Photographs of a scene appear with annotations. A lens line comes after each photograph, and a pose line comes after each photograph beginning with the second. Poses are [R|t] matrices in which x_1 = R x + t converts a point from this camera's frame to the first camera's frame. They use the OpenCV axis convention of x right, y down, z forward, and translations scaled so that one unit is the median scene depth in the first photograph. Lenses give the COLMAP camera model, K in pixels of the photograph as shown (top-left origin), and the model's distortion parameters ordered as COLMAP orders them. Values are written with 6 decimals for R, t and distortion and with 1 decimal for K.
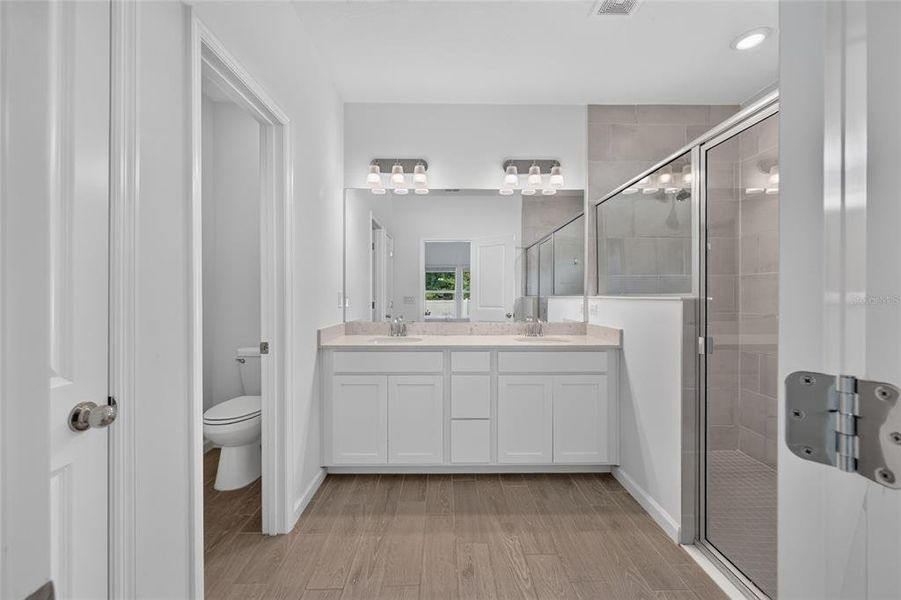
lens RADIAL K [[362.6, 0, 446.5], [0, 362.6, 295.6], [0, 0, 1]] dist [-0.001455, -0.000576]
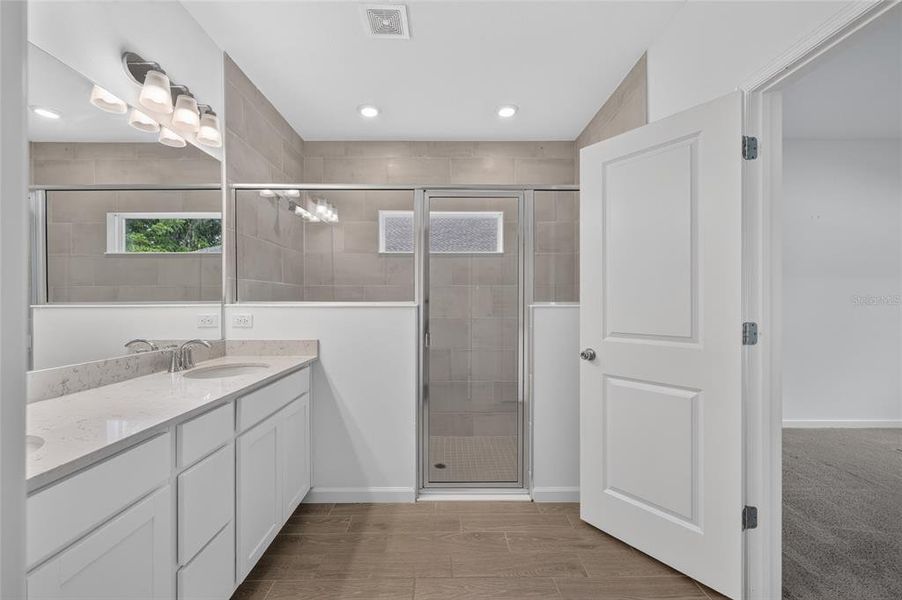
lens RADIAL K [[363.0, 0, 447.7], [0, 363.0, 306.6], [0, 0, 1]] dist [-0.001455, -0.000576]
pose [[-0.016439, -0.011670, 0.999797, -0.489375], [-0.005338, 0.999919, 0.011583, -0.005717], [-0.999851, -0.005146, -0.016500, 0.720994]]
